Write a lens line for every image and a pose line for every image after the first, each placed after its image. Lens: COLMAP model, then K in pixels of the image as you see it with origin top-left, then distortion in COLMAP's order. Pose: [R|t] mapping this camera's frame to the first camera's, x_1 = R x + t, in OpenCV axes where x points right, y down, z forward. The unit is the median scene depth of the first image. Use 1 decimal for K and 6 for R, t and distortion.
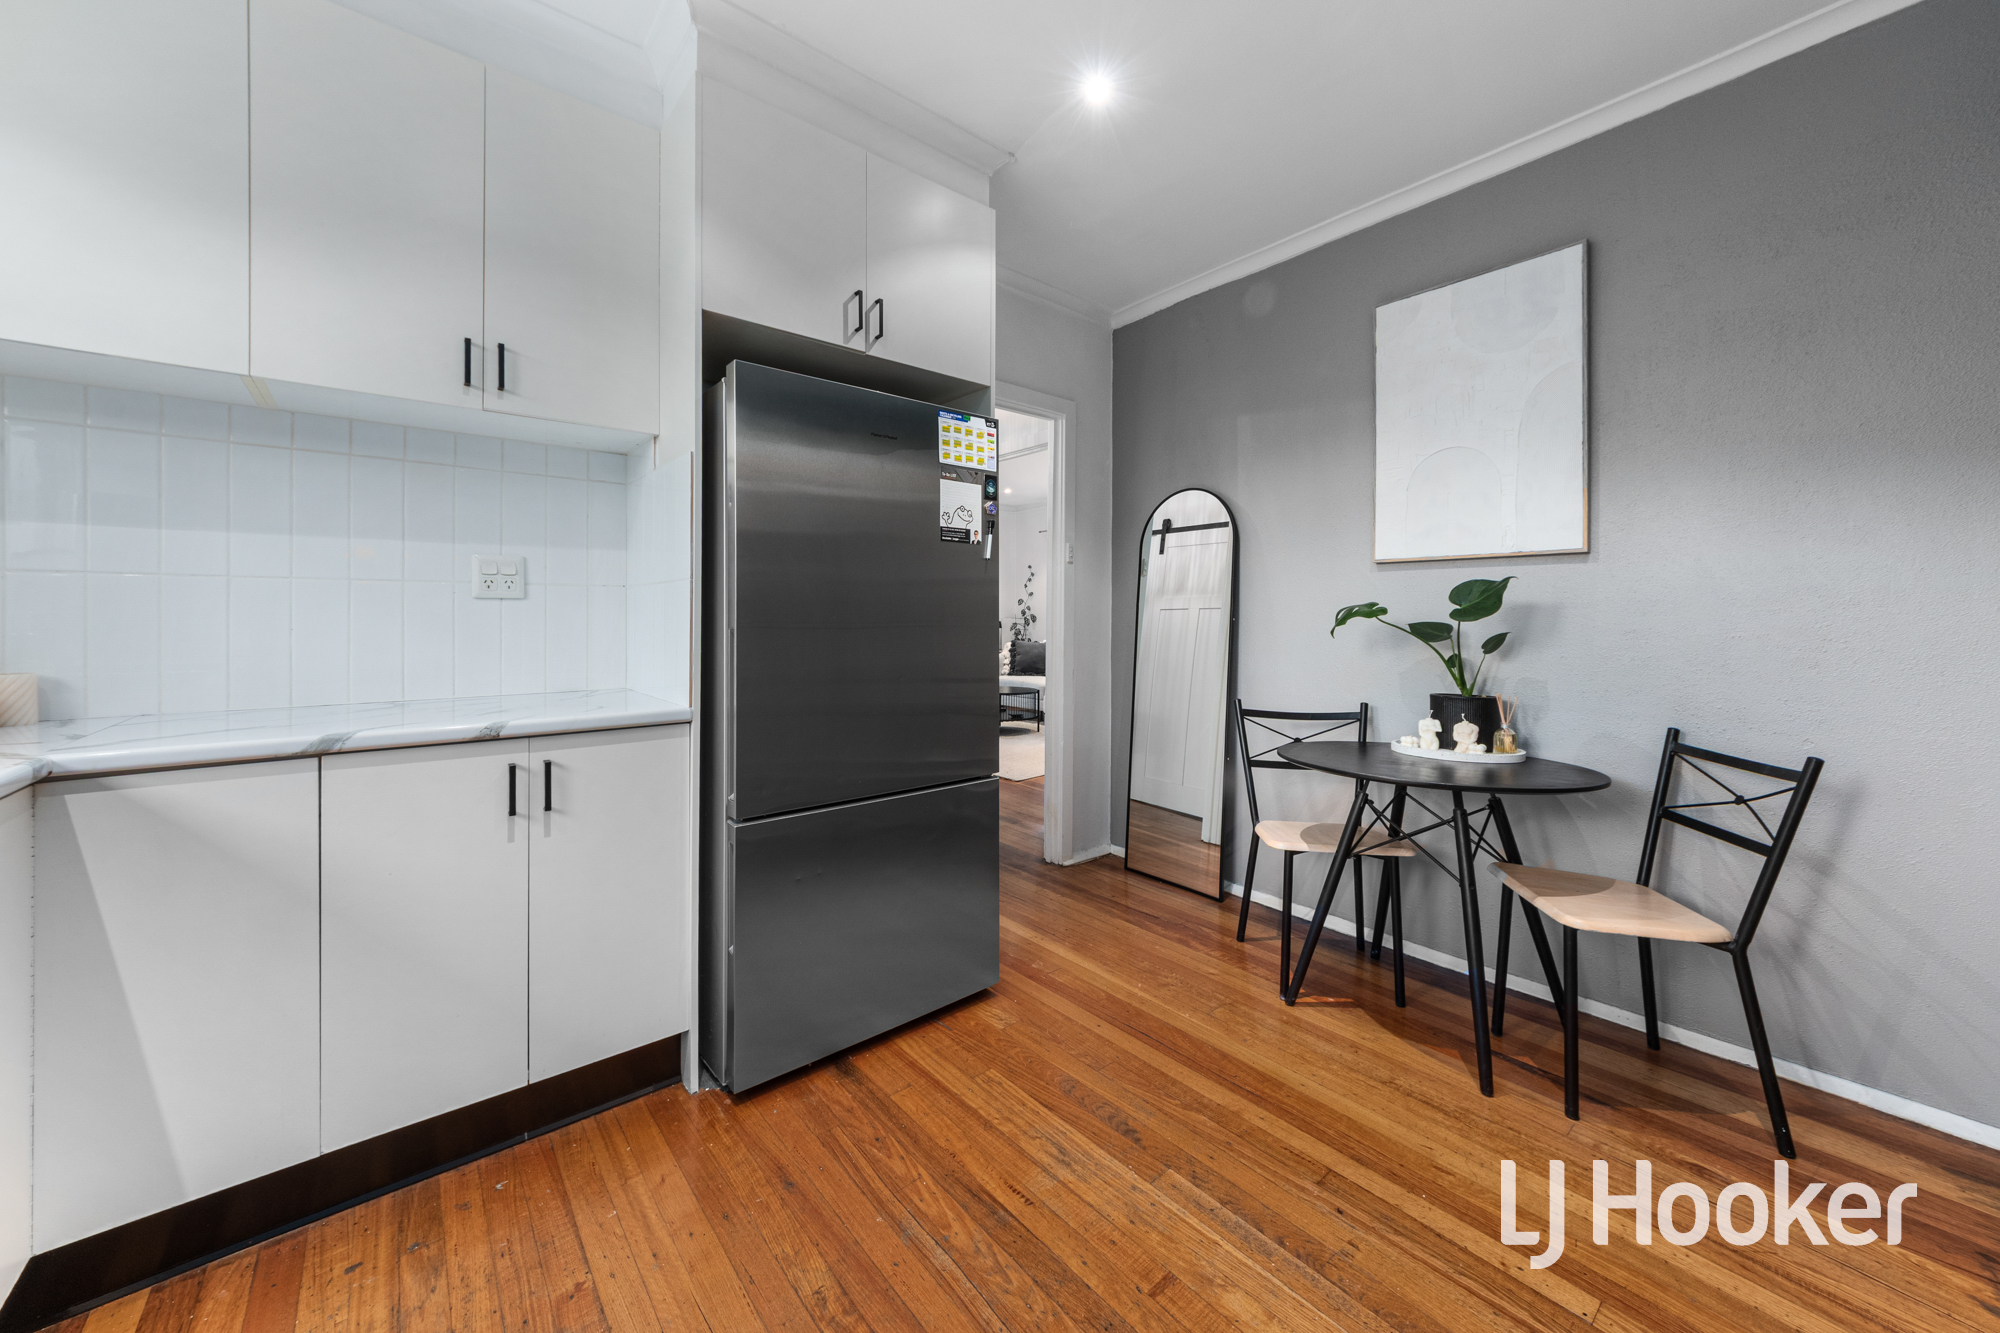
lens RADIAL K [[723.5, 0, 997.6], [0, 723.5, 616.5], [0, 0, 1]] dist [-0.001189, -0.000144]
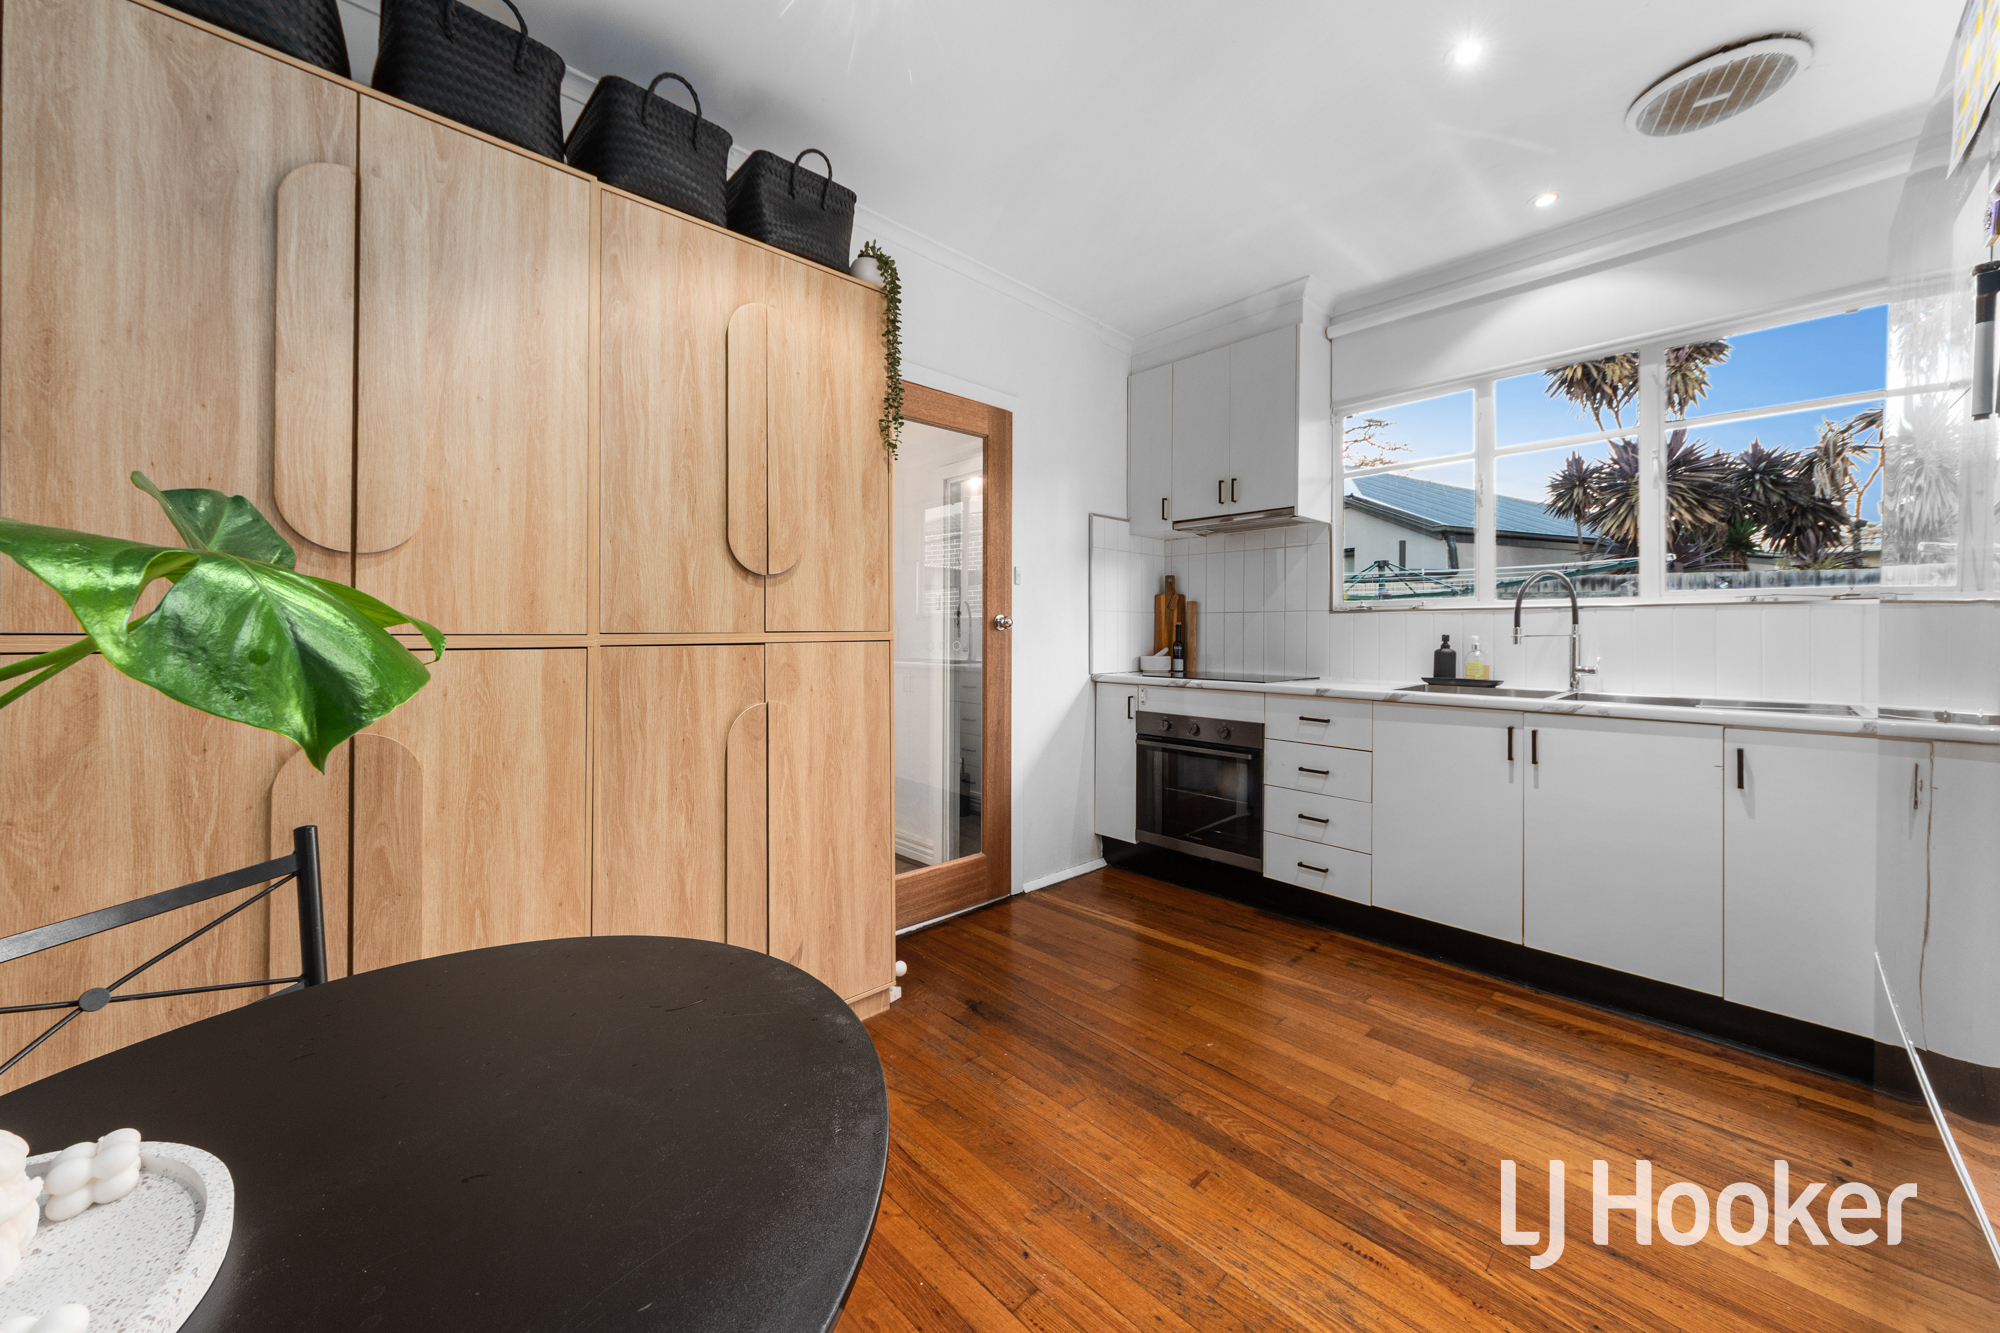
lens RADIAL K [[723.5, 0, 1021.6], [0, 723.5, 630.3], [0, 0, 1]] dist [-0.001189, -0.000144]
pose [[-0.995522, -0.006216, -0.094321, 0.547089], [-0.006296, 0.999980, 0.000546, 0.011213], [0.094316, 0.001138, -0.995542, 1.852346]]
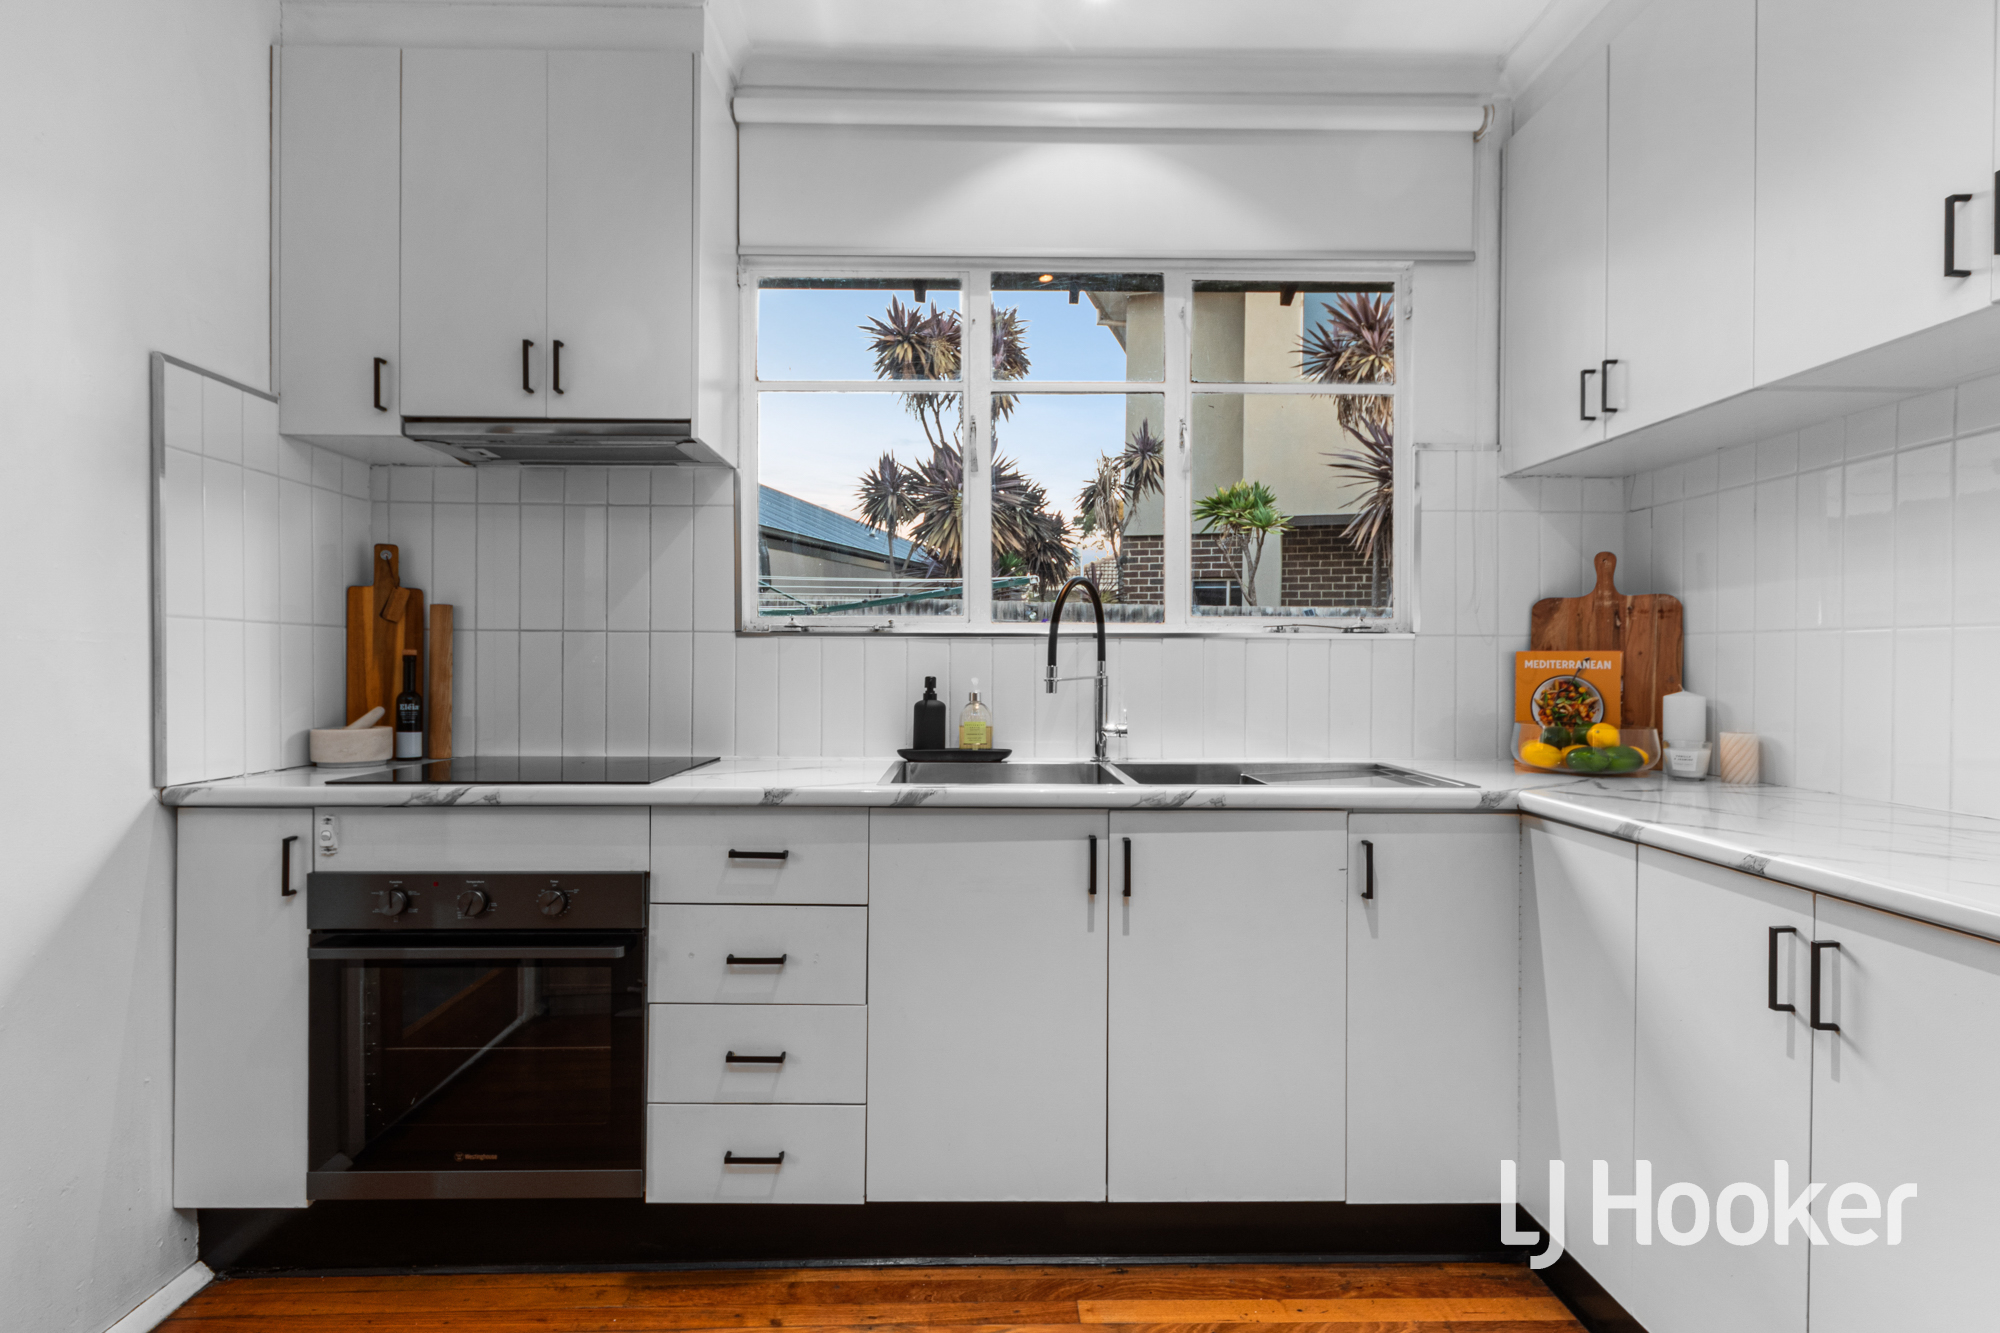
lens RADIAL K [[1007.0, 0, 998.1], [0, 1007.0, 670.6], [0, 0, 1]] dist [0.001403, -0.001626]
pose [[-0.628272, -0.001103, -0.777993, 0.531075], [-0.007940, 0.999956, 0.004994, 0.009683], [0.777953, 0.009315, -0.628253, 1.762900]]
